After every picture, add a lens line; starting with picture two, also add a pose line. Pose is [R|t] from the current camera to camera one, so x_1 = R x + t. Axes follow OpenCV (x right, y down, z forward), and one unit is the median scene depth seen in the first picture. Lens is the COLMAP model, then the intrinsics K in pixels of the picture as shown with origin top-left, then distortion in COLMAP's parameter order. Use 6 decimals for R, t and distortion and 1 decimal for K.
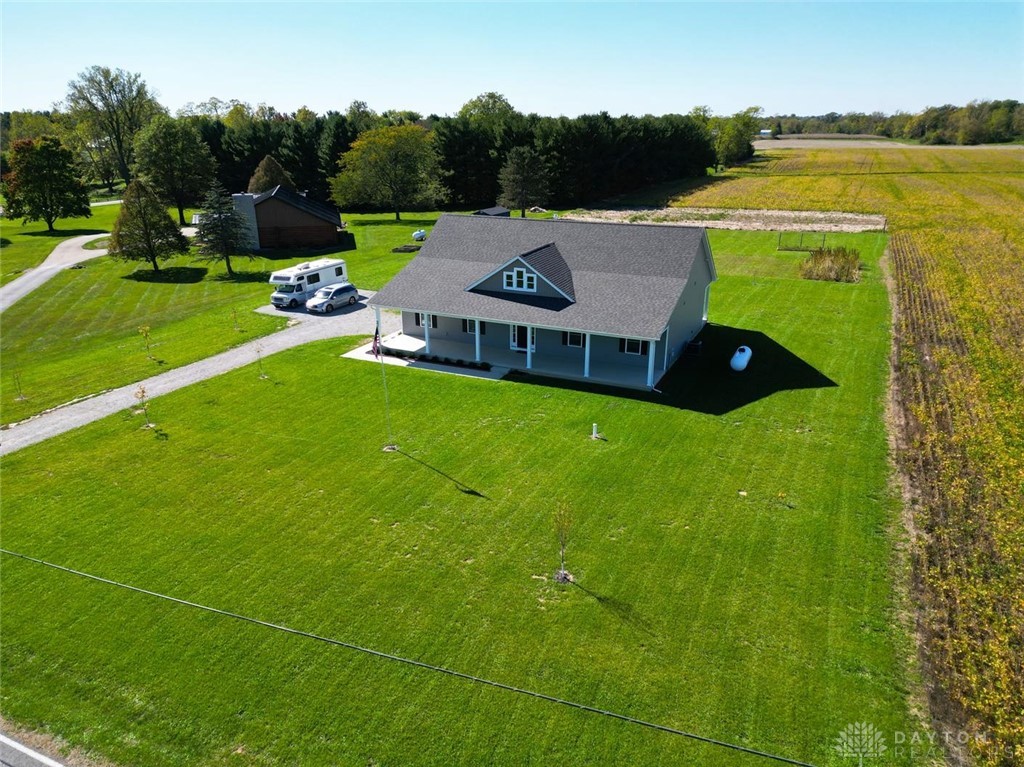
lens RADIAL K [[709.4, 0, 506.9], [0, 709.4, 388.4], [0, 0, 1]] dist [0.107750, -0.110513]
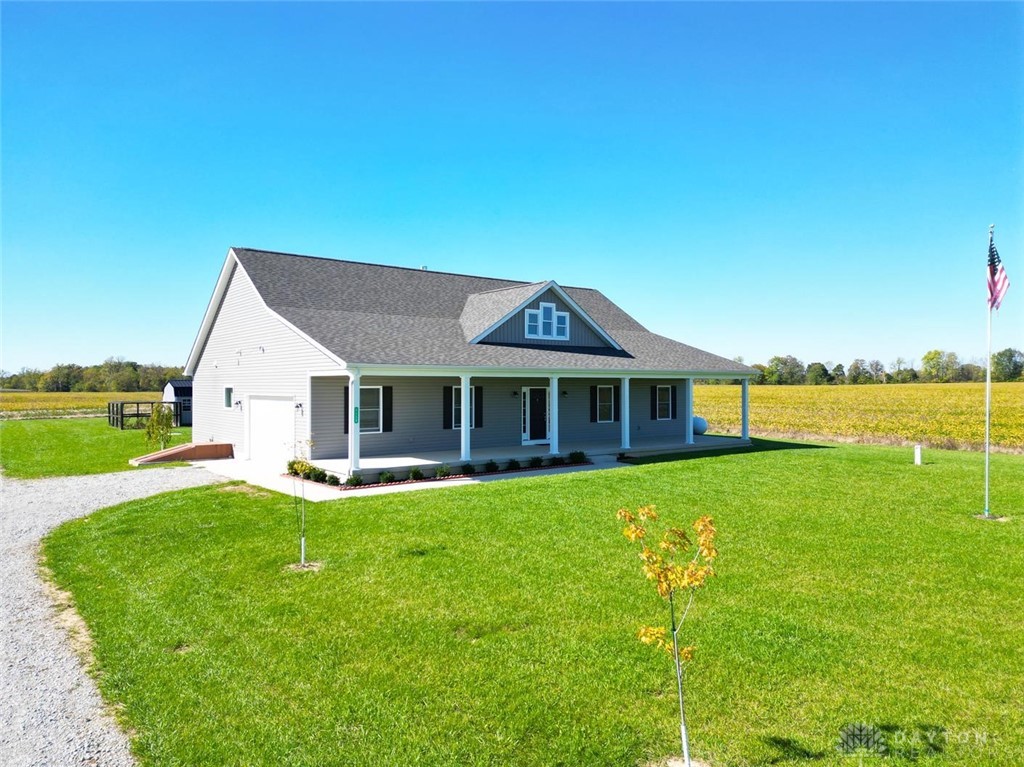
lens RADIAL K [[714.6, 0, 506.6], [0, 714.6, 383.3], [0, 0, 1]] dist [0.083818, -0.084291]
pose [[0.458748, 0.004518, 0.888555, -0.500560], [0.309742, 0.936451, -0.164677, -0.010280], [-0.832833, 0.350768, 0.428196, 0.711608]]
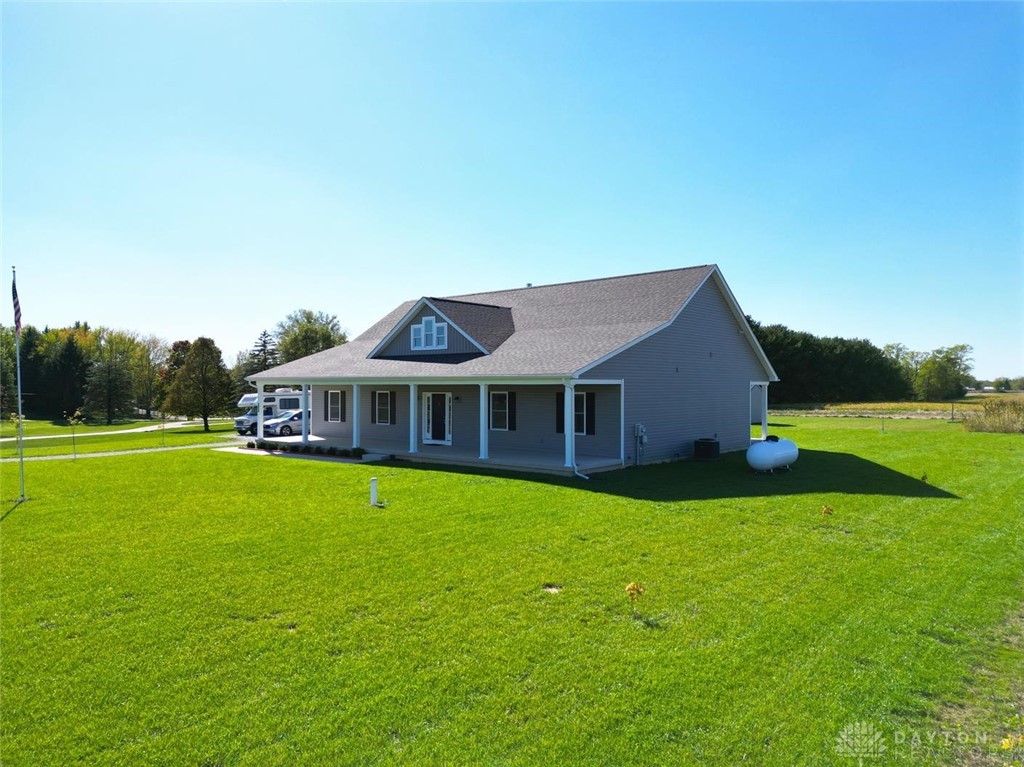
lens RADIAL K [[714.6, 0, 506.6], [0, 714.6, 383.3], [0, 0, 1]] dist [0.083818, -0.084291]
pose [[0.962388, 0.006658, -0.271599, 0.253188], [-0.103270, 0.933626, -0.343041, 0.110026], [0.251288, 0.358186, 0.899198, 0.378060]]
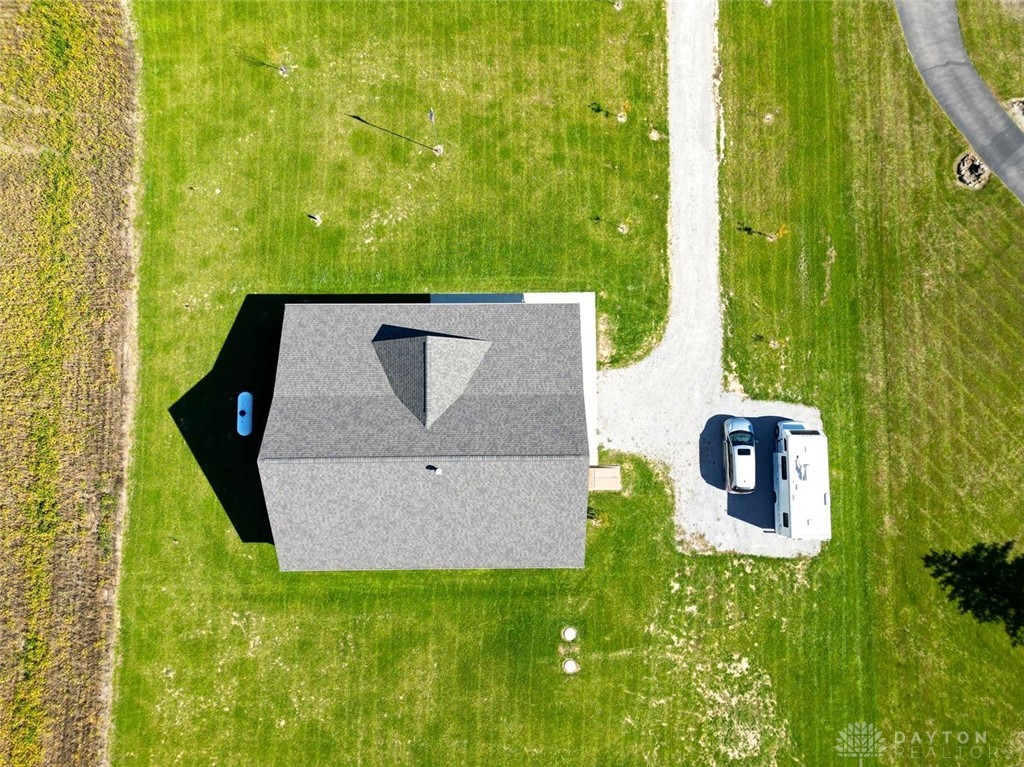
lens RADIAL K [[709.4, 0, 506.9], [0, 709.4, 388.4], [0, 0, 1]] dist [0.107750, -0.110513]
pose [[-0.900197, 0.434590, -0.027862, -0.022978], [-0.144585, -0.237913, 0.960465, -1.050132], [0.410780, 0.868636, 0.277004, 0.746138]]
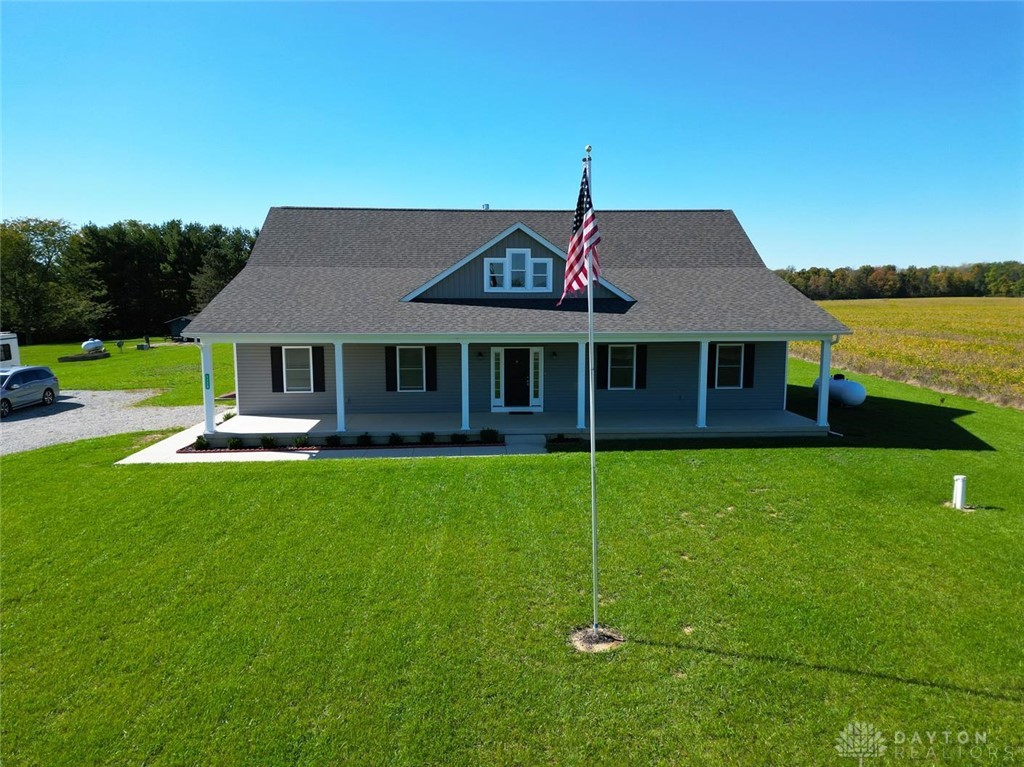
lens RADIAL K [[714.6, 0, 506.6], [0, 714.6, 383.3], [0, 0, 1]] dist [0.083818, -0.084291]
pose [[0.877156, -0.055957, 0.476934, -0.224271], [0.165800, 0.967401, -0.191429, 0.024825], [-0.450675, 0.246988, 0.857840, 0.518727]]
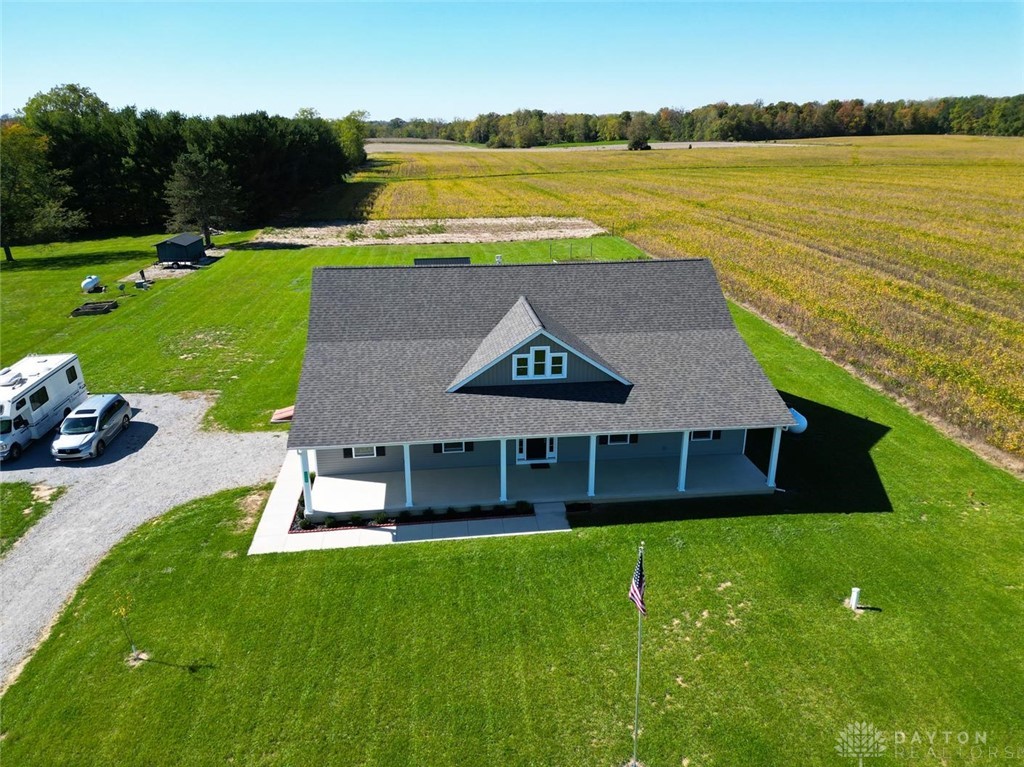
lens RADIAL K [[714.6, 0, 506.6], [0, 714.6, 383.3], [0, 0, 1]] dist [0.083818, -0.084291]
pose [[0.847669, -0.179139, 0.499366, -0.307378], [0.184601, 0.982042, 0.038933, -0.151002], [-0.497373, 0.059181, 0.865516, 0.408804]]
